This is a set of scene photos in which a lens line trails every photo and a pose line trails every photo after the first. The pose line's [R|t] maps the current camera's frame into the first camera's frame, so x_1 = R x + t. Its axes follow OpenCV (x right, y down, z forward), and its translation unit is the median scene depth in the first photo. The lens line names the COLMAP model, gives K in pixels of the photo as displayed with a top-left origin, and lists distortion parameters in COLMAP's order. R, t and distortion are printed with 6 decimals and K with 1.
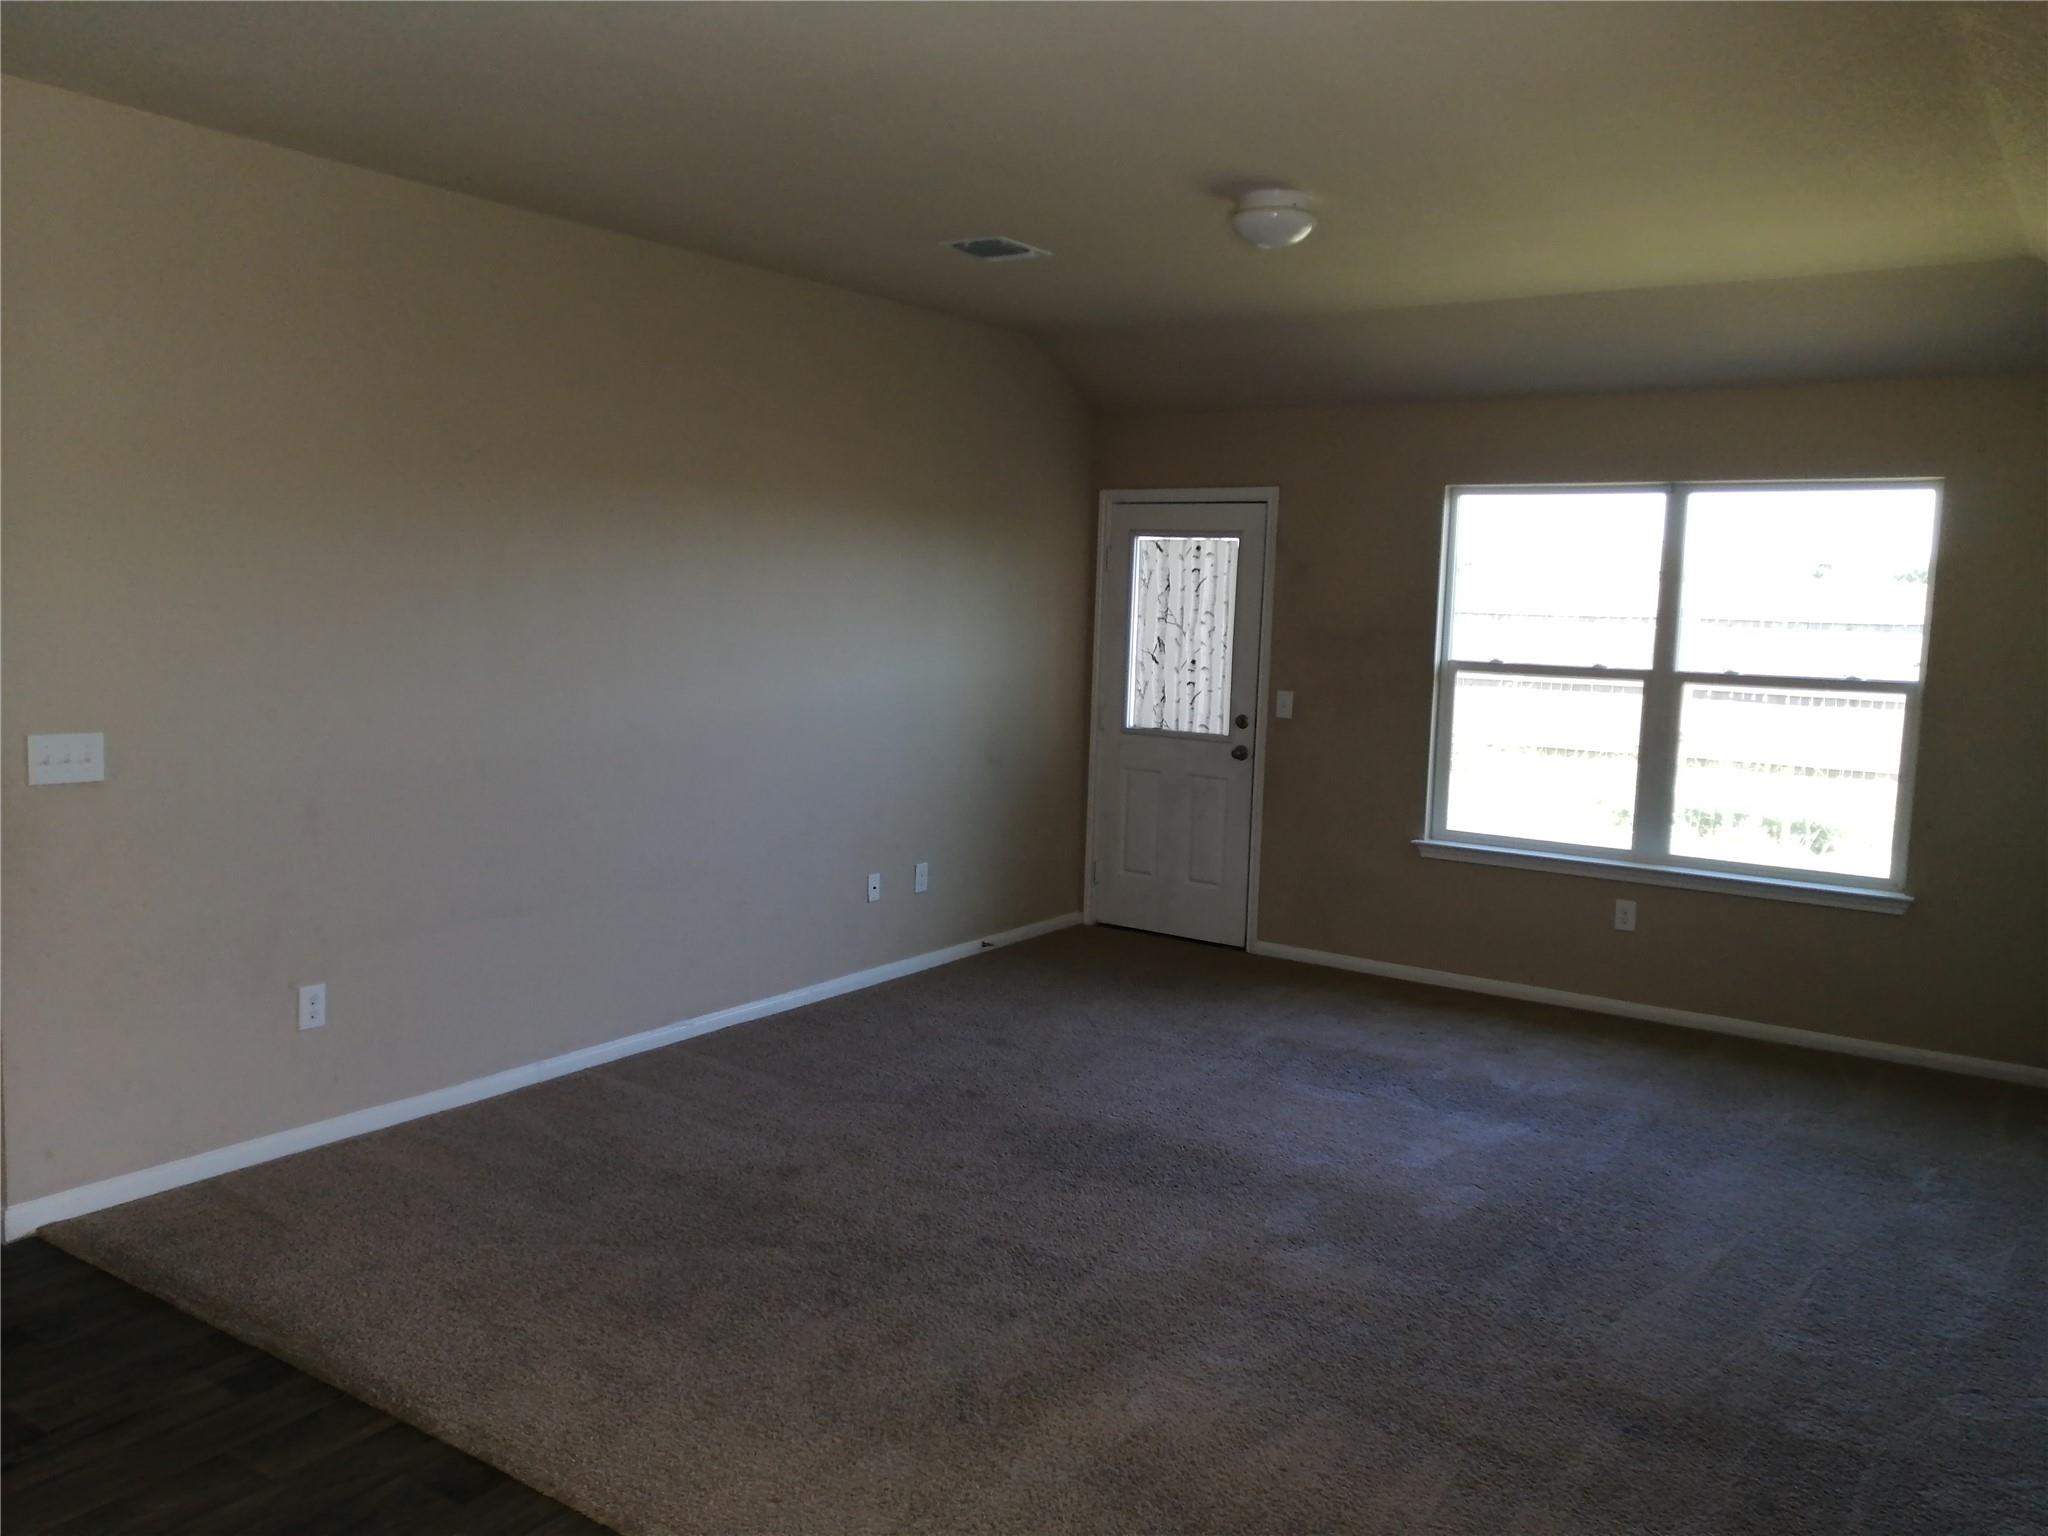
lens RADIAL K [[1603.0, 0, 1025.9], [0, 1603.0, 778.5], [0, 0, 1]] dist [-0.009420, 0.041946]
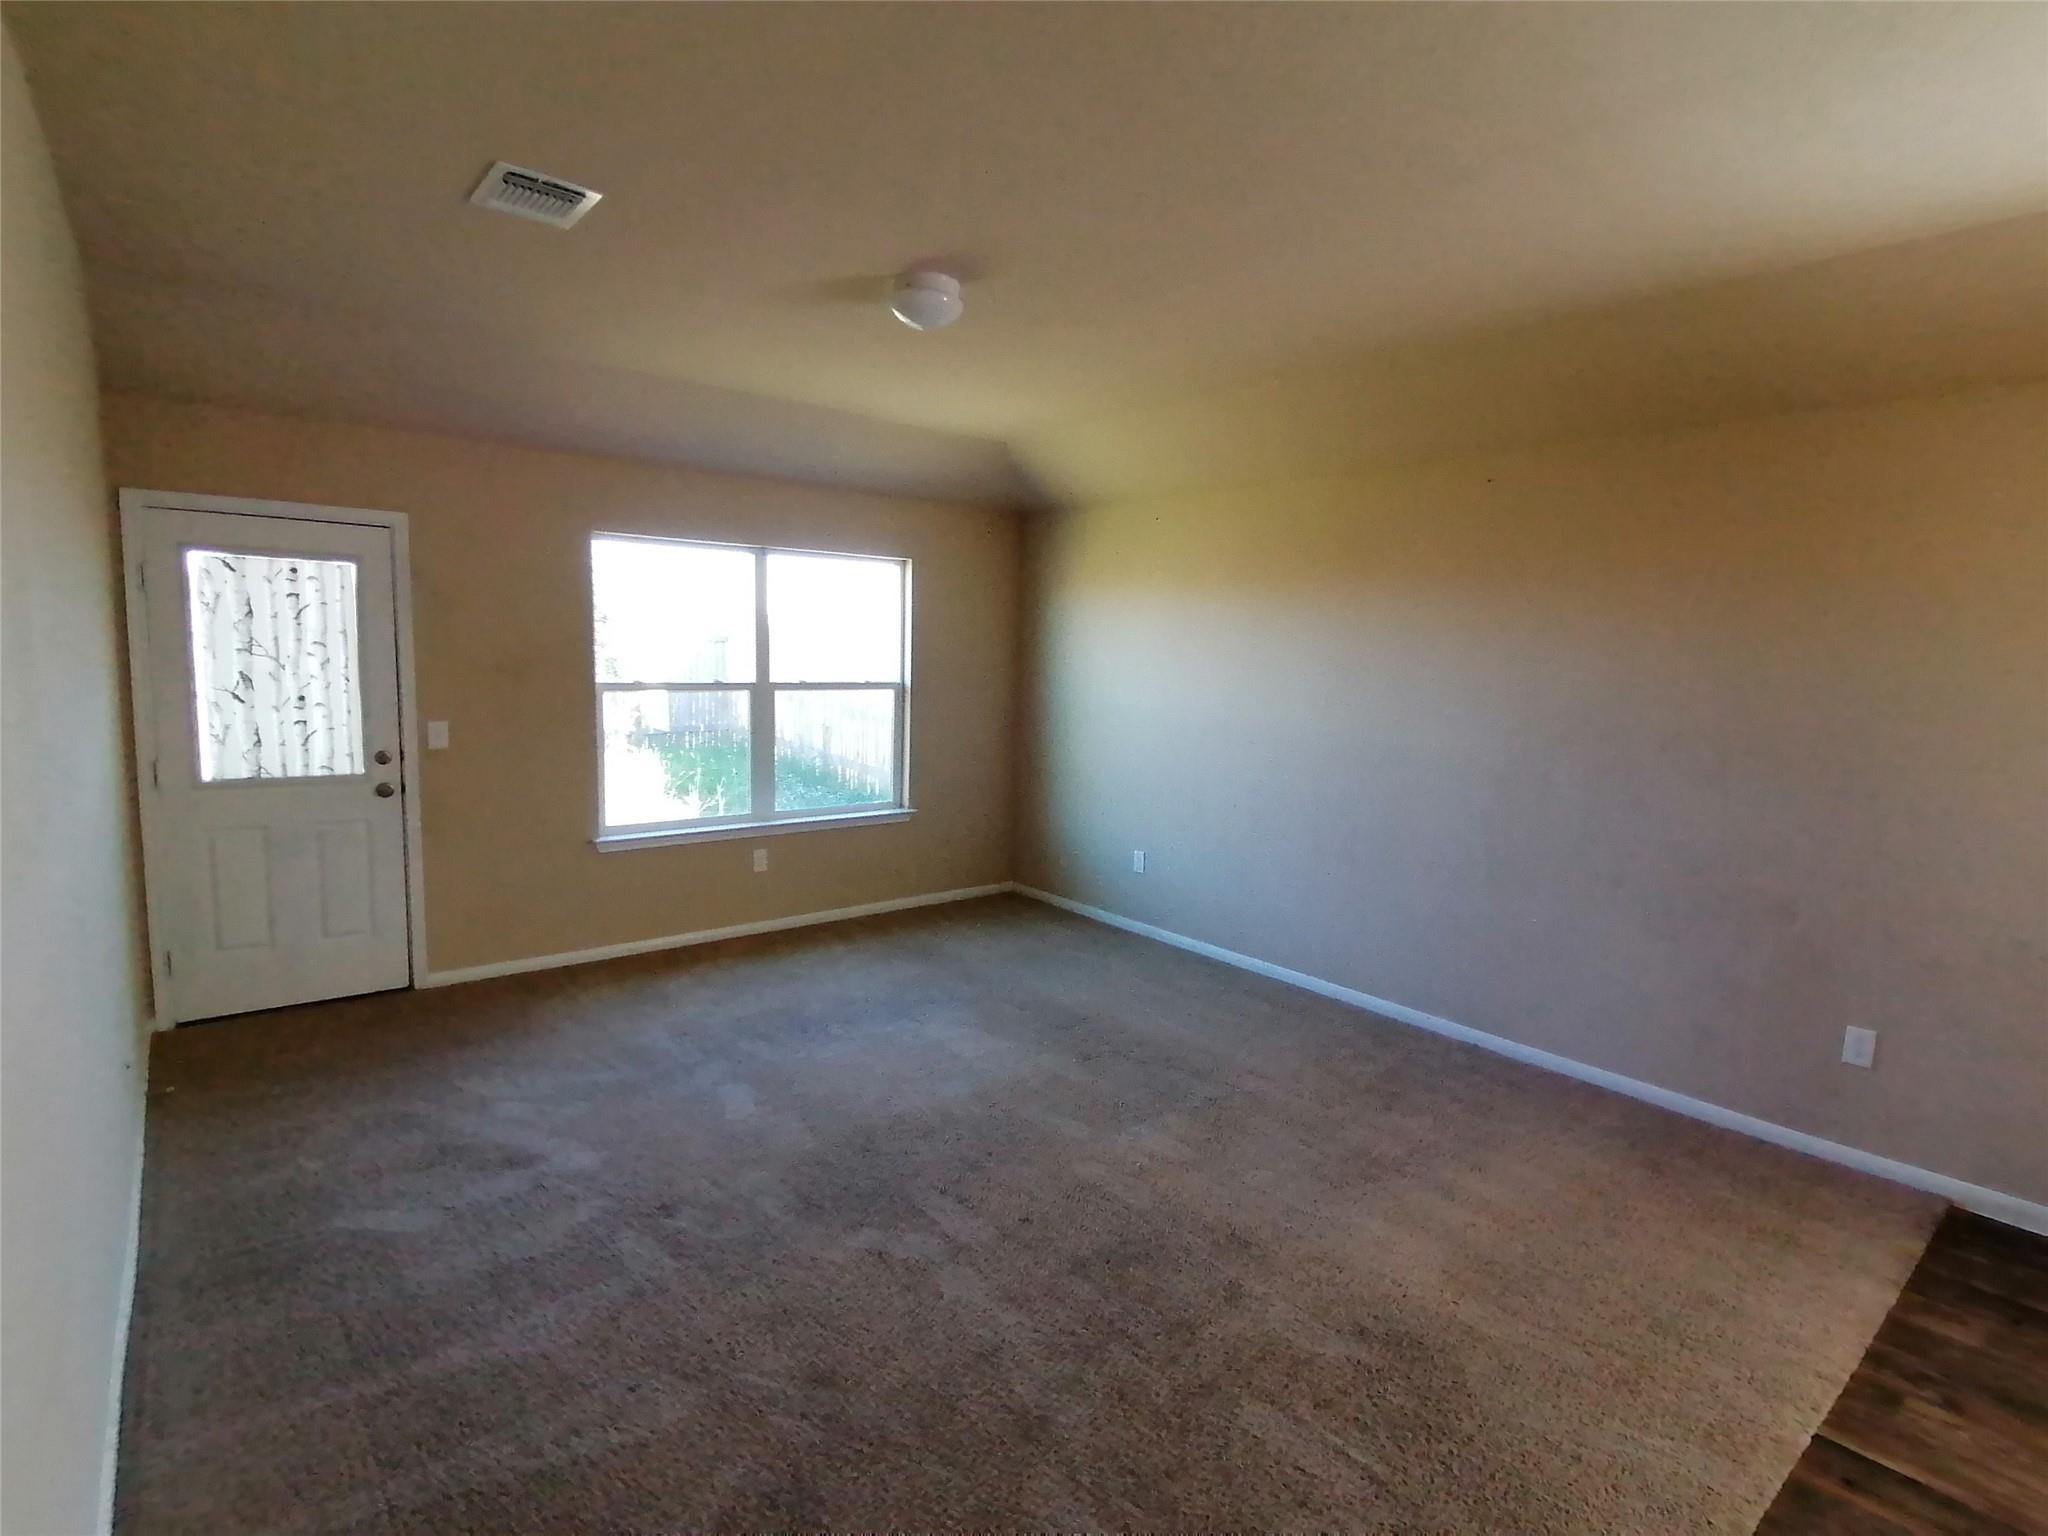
lens RADIAL K [[1016.8, 0, 1032.7], [0, 1016.8, 769.0], [0, 0, 1]] dist [0.026899, -0.014259]
pose [[0.283003, -0.127340, 0.950628, -0.334096], [0.100706, 0.989614, 0.102582, -0.051681], [-0.953817, 0.066704, 0.292887, 0.448868]]
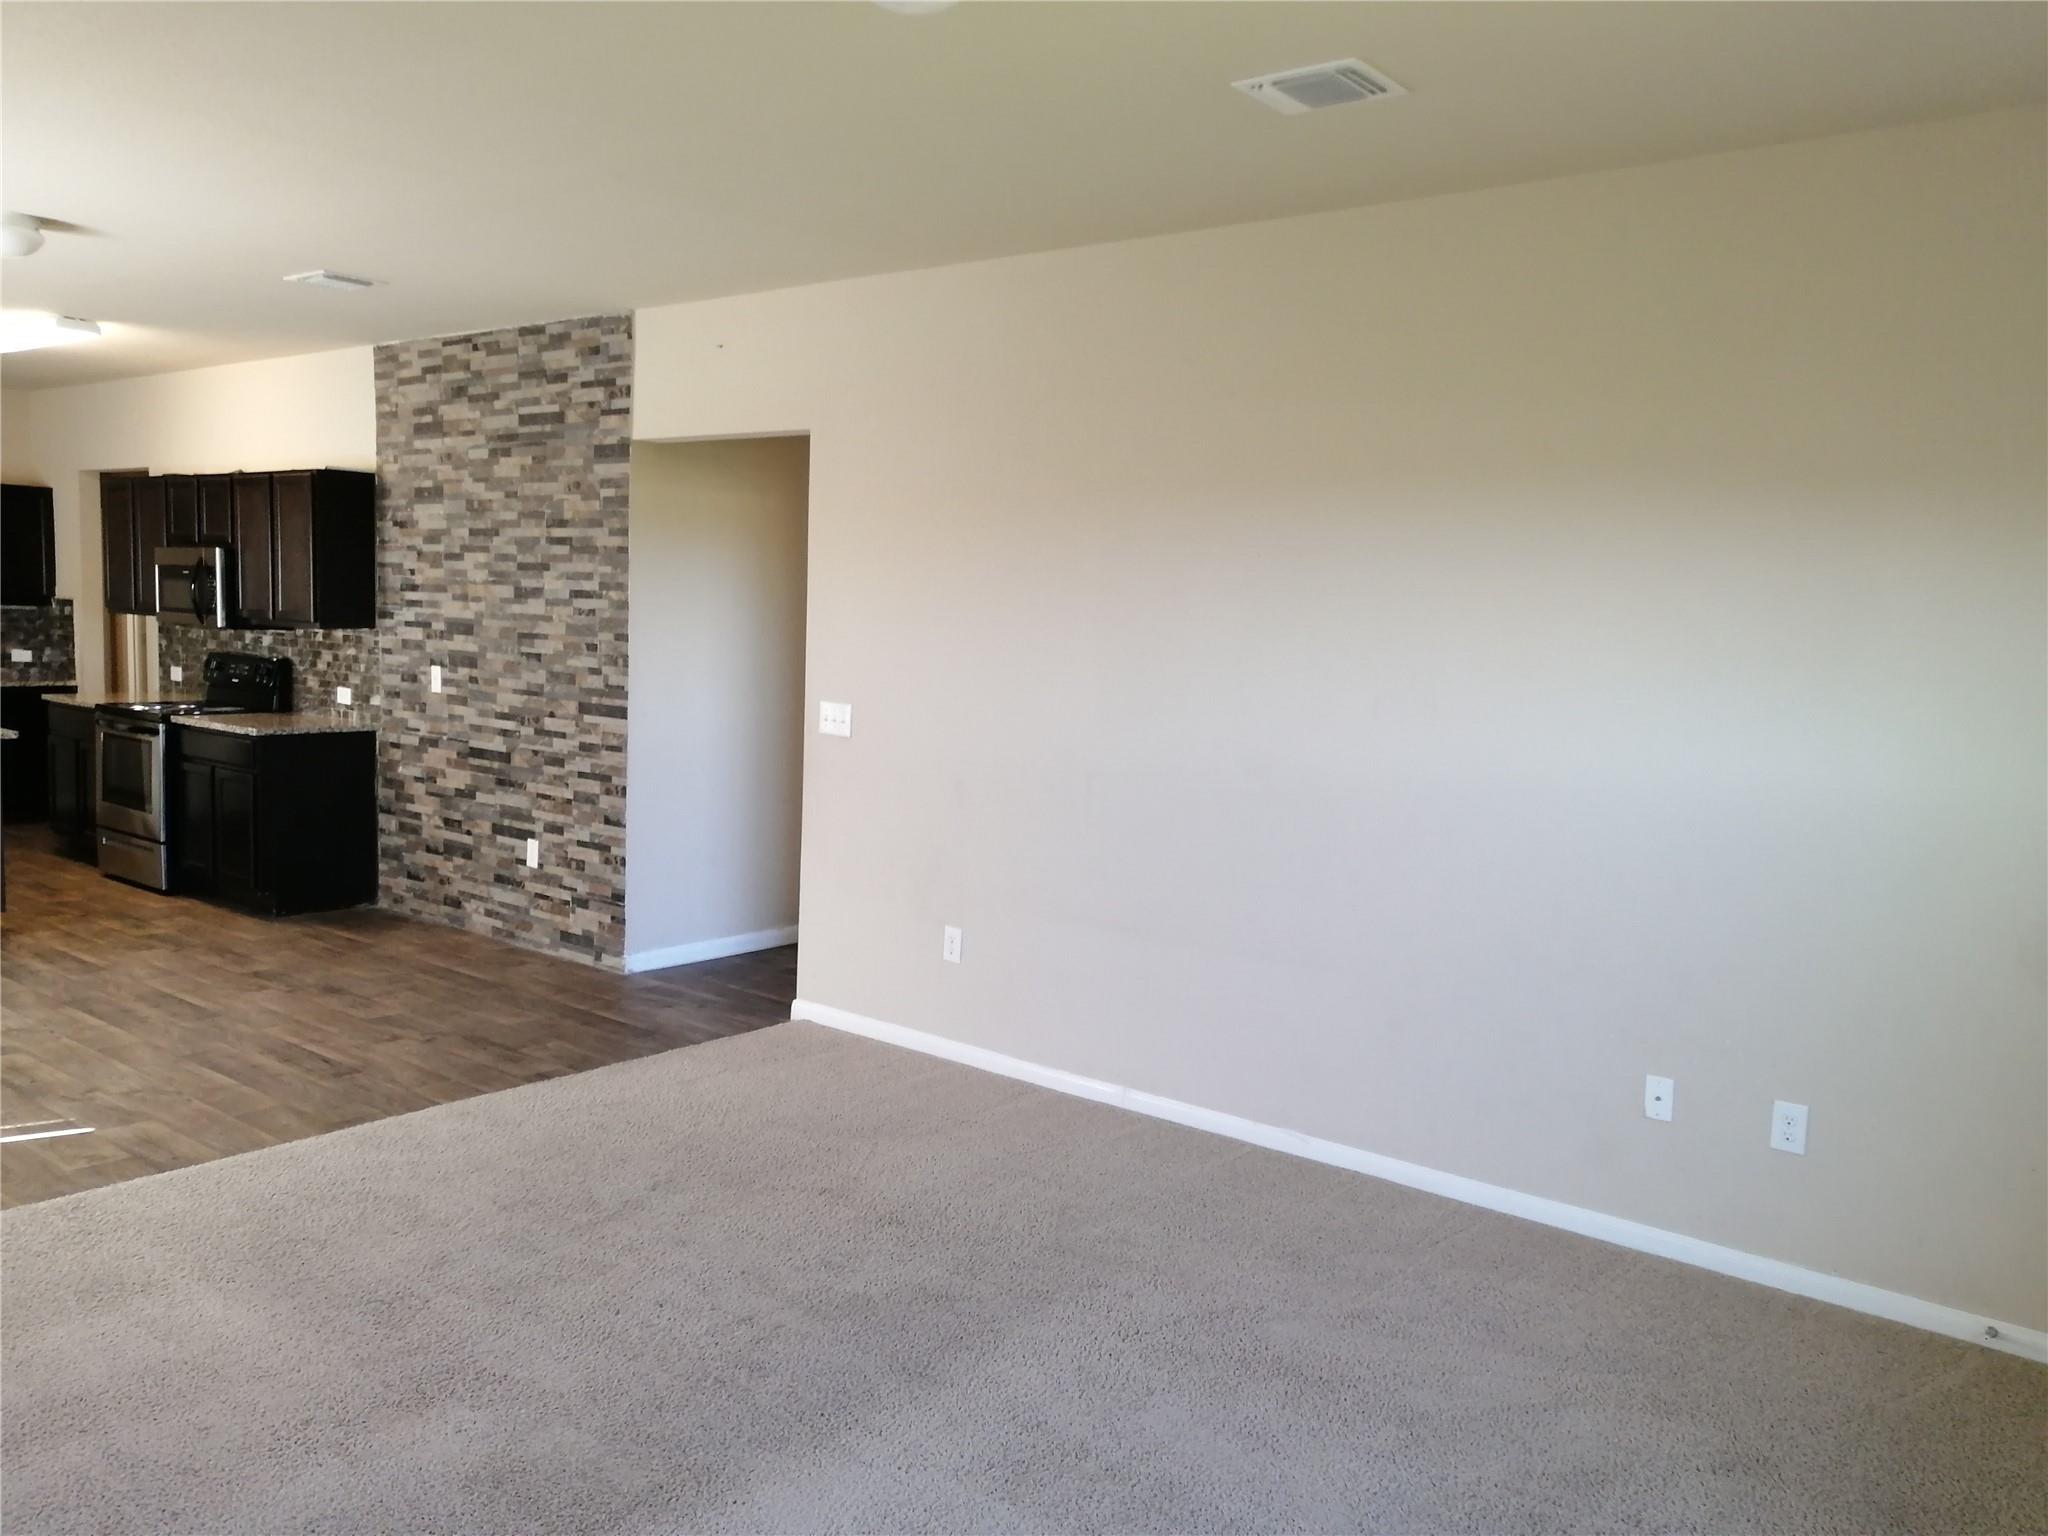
lens RADIAL K [[1603.0, 0, 1021.0], [0, 1603.0, 772.8], [0, 0, 1]] dist [-0.009420, 0.041946]
pose [[-0.078254, 0.068708, -0.994563, 0.478142], [-0.159860, 0.983848, 0.080546, -0.059760], [0.984033, 0.165294, -0.066006, 0.690107]]
